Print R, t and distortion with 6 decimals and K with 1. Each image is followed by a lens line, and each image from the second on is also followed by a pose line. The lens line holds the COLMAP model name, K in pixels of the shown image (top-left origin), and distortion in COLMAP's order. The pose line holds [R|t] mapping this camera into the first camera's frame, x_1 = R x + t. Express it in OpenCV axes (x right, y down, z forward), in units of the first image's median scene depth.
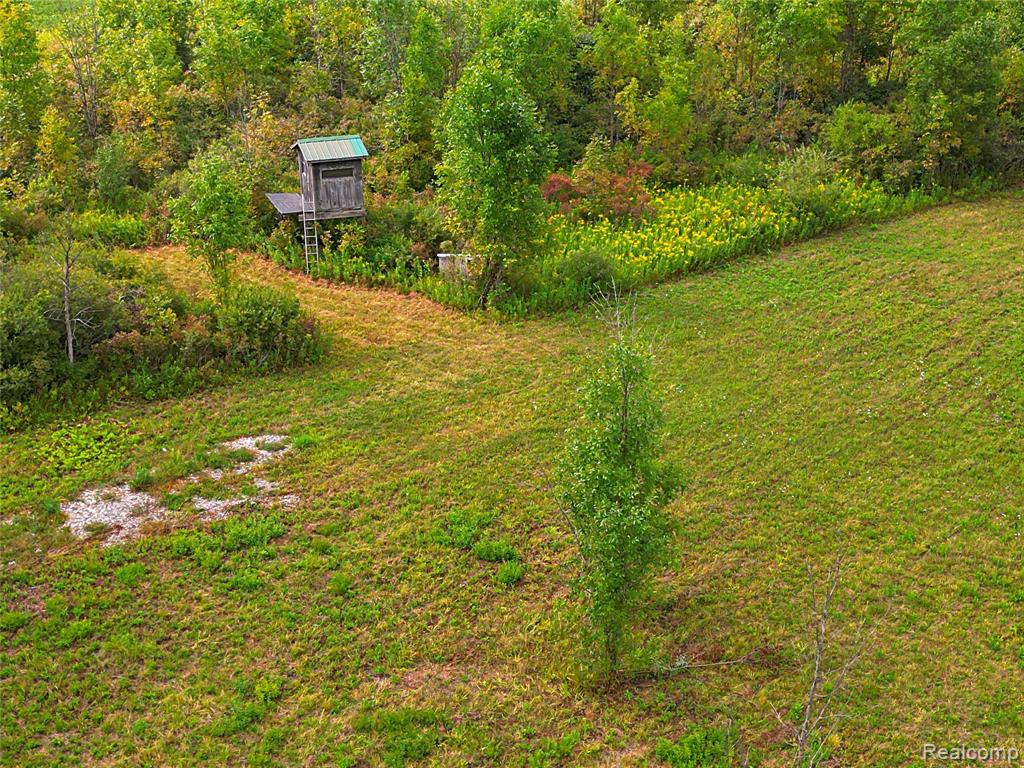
lens RADIAL K [[1422.5, 0, 512.0], [0, 1422.5, 384.0], [0, 0, 1]] dist [0.213684, -0.650754]
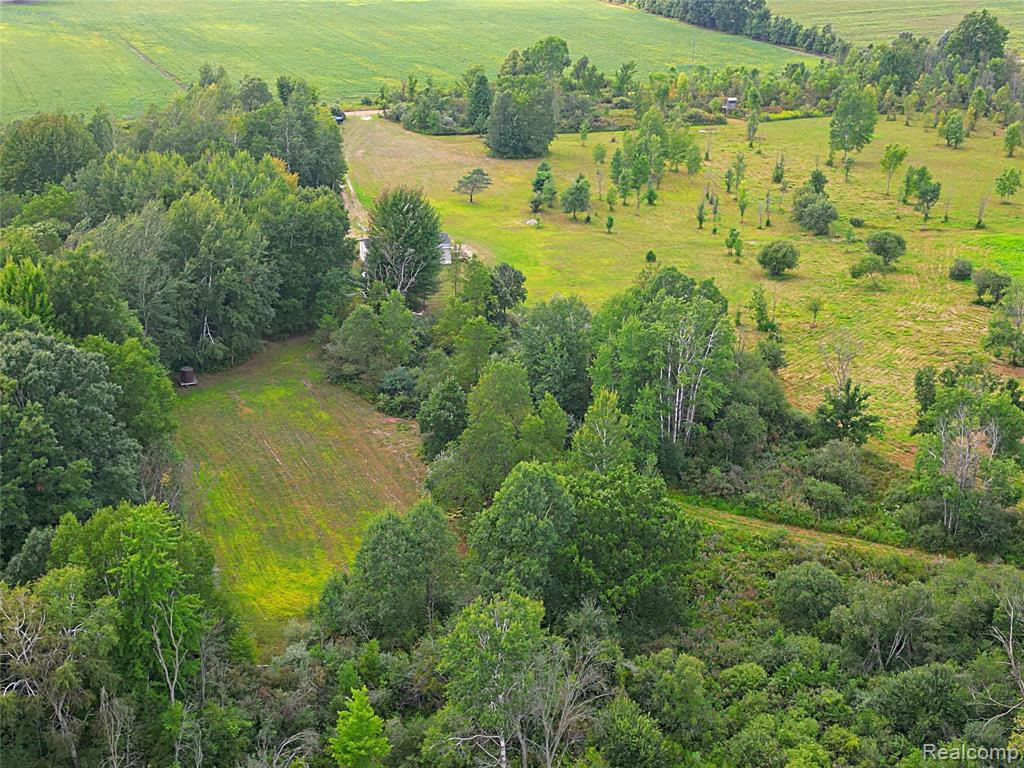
lens RADIAL K [[1422.5, 0, 512.0], [0, 1422.5, 384.0], [0, 0, 1]] dist [0.213684, -0.650754]
pose [[0.954807, 0.108906, -0.276556, 0.904270], [-0.120085, 0.992479, -0.023760, 1.452090], [0.271888, 0.055897, 0.960704, -5.719477]]
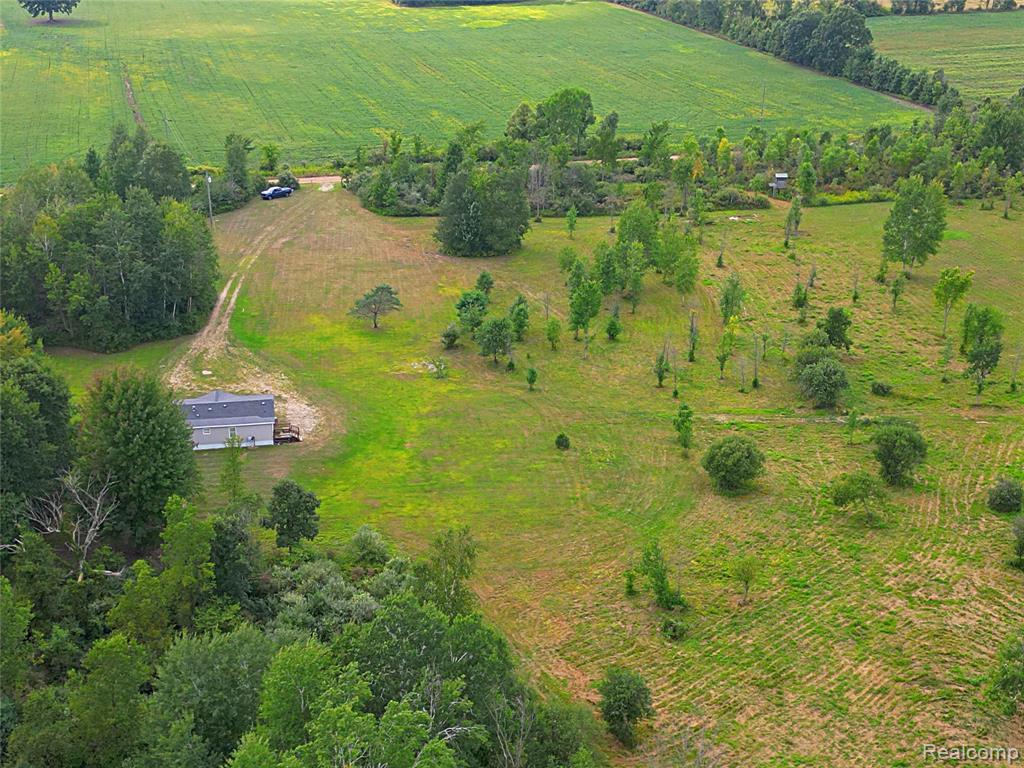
lens RADIAL K [[1422.5, 0, 512.0], [0, 1422.5, 384.0], [0, 0, 1]] dist [0.213684, -0.650754]
pose [[0.910819, 0.148360, -0.385225, 1.137974], [-0.163706, 0.986483, -0.007144, 0.806671], [0.378958, 0.069571, 0.922795, -4.278382]]
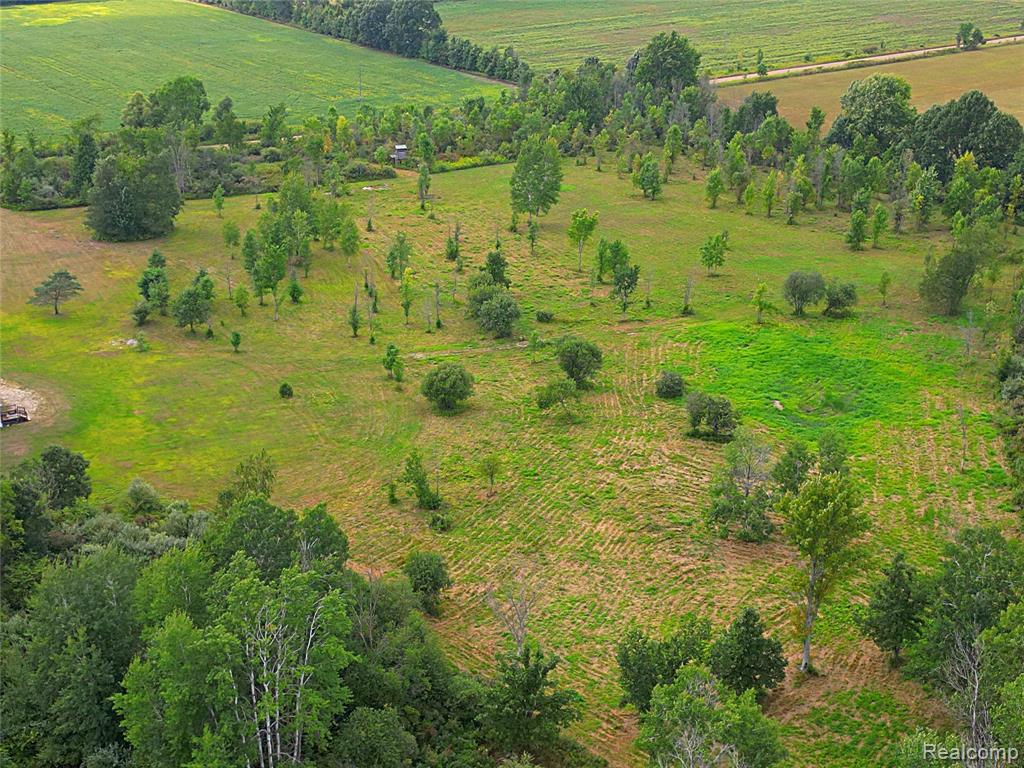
lens RADIAL K [[1422.5, 0, 512.0], [0, 1422.5, 384.0], [0, 0, 1]] dist [0.213684, -0.650754]
pose [[0.994790, 0.032299, -0.096692, 0.909425], [-0.035850, 0.998737, -0.035216, 0.978638], [0.095433, 0.038499, 0.994691, -4.671836]]
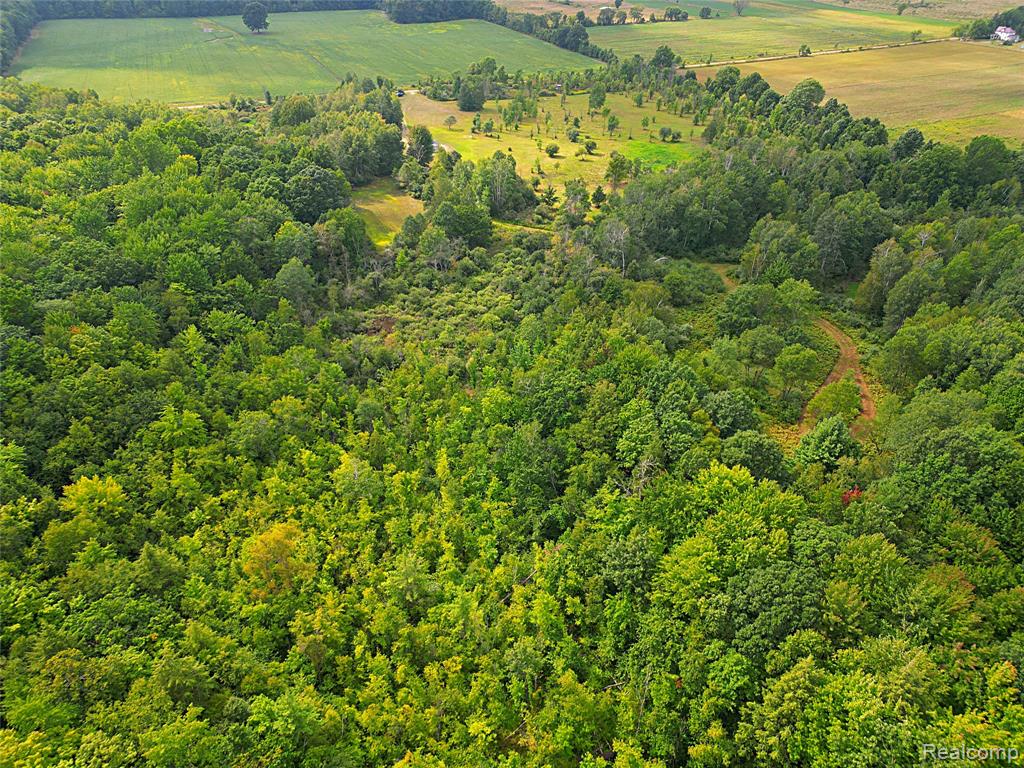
lens RADIAL K [[713.3, 0, 512.0], [0, 713.3, 384.0], [0, 0, 1]] dist [0.073428, -0.066409]
pose [[0.957423, 0.160466, -0.239984, 1.943467], [-0.116542, 0.975376, 0.187240, 1.742152], [0.264121, -0.151300, 0.952549, -7.773455]]
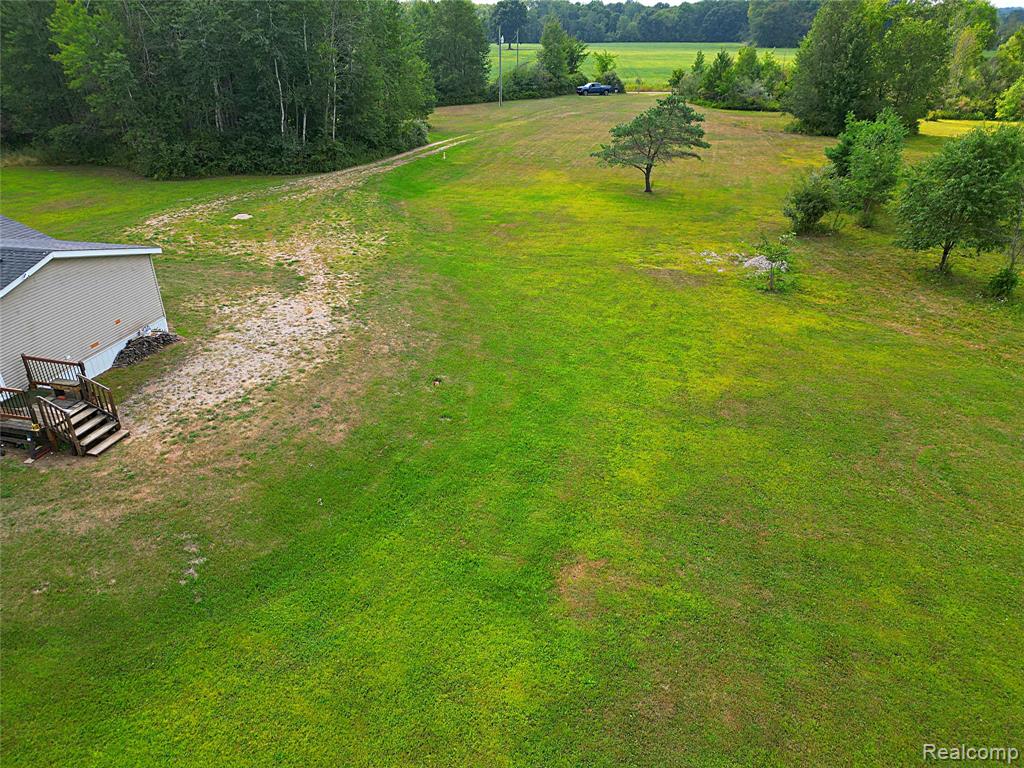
lens RADIAL K [[713.3, 0, 512.0], [0, 713.3, 384.0], [0, 0, 1]] dist [0.073428, -0.066409]
pose [[0.691689, 0.318331, -0.648253, -0.137675], [-0.289077, 0.944607, 0.155412, 0.840798], [0.661817, 0.079898, 0.745396, -1.650792]]
